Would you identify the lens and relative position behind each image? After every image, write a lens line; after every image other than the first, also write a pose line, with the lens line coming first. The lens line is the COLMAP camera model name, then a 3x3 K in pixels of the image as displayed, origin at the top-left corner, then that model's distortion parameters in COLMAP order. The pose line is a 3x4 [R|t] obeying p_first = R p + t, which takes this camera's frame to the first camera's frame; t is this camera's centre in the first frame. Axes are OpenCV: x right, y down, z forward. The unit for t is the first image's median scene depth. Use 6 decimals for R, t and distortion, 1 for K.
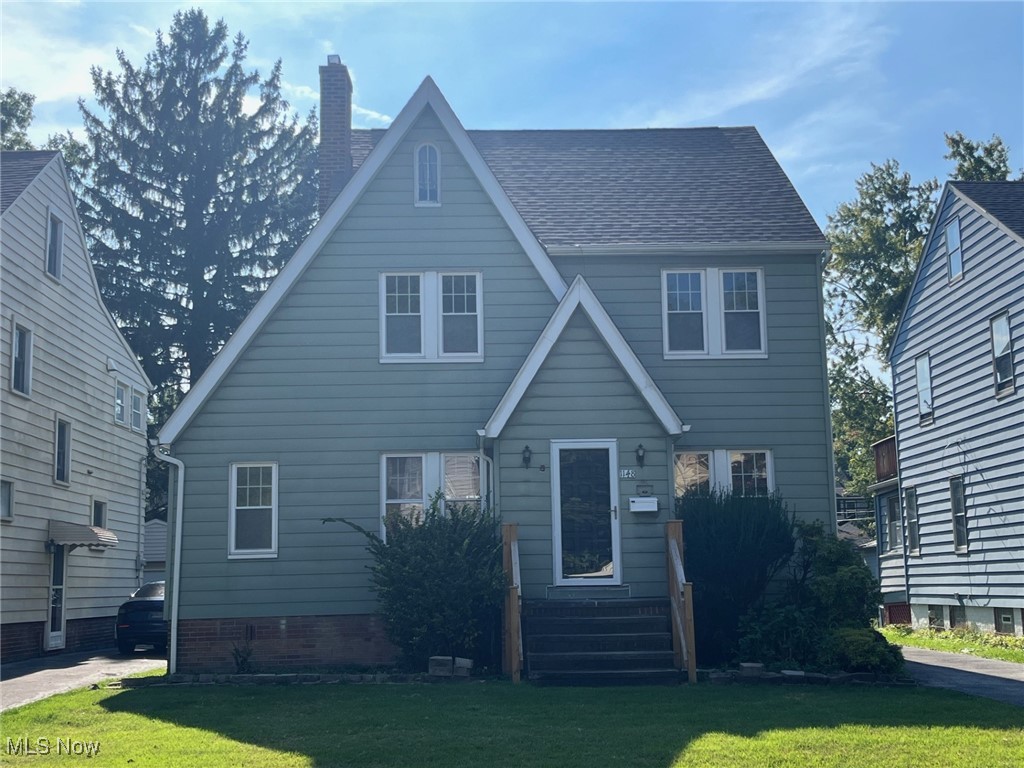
lens RADIAL K [[1258.4, 0, 512.0], [0, 1258.4, 384.0], [0, 0, 1]] dist [0.134507, -0.462617]
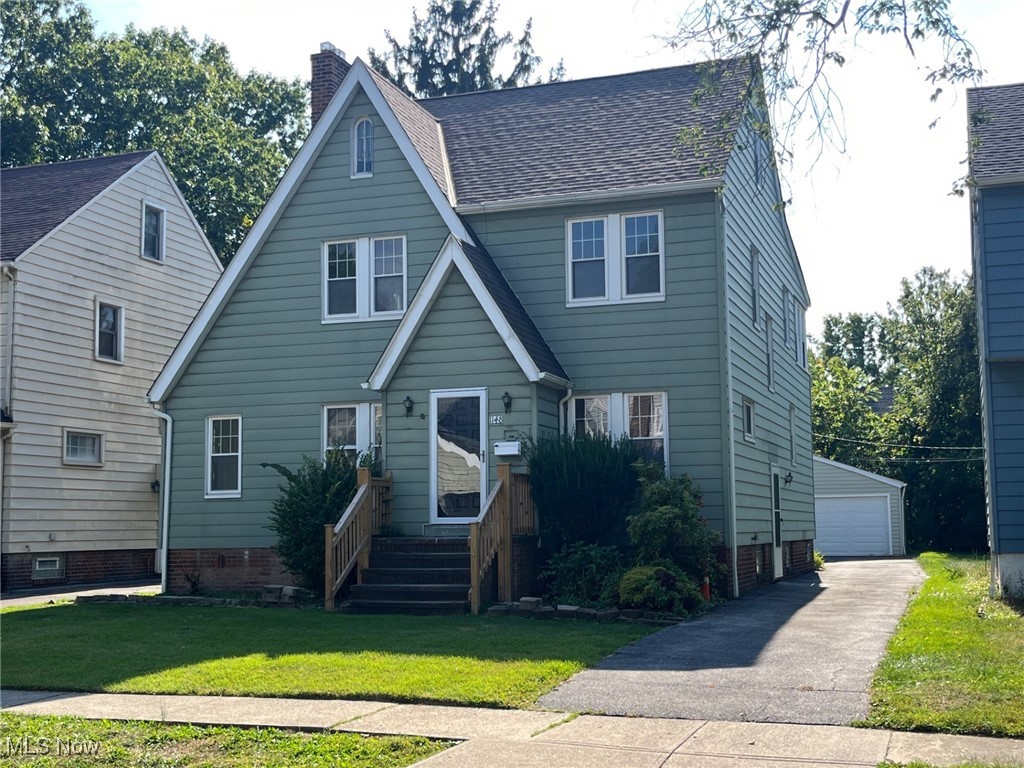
lens RADIAL K [[1258.4, 0, 512.0], [0, 1258.4, 384.0], [0, 0, 1]] dist [0.134507, -0.462617]
pose [[0.934027, -0.031352, -0.355823, 0.446811], [0.050303, 0.997758, 0.044131, -0.004620], [0.353641, -0.059119, 0.933511, 0.014738]]
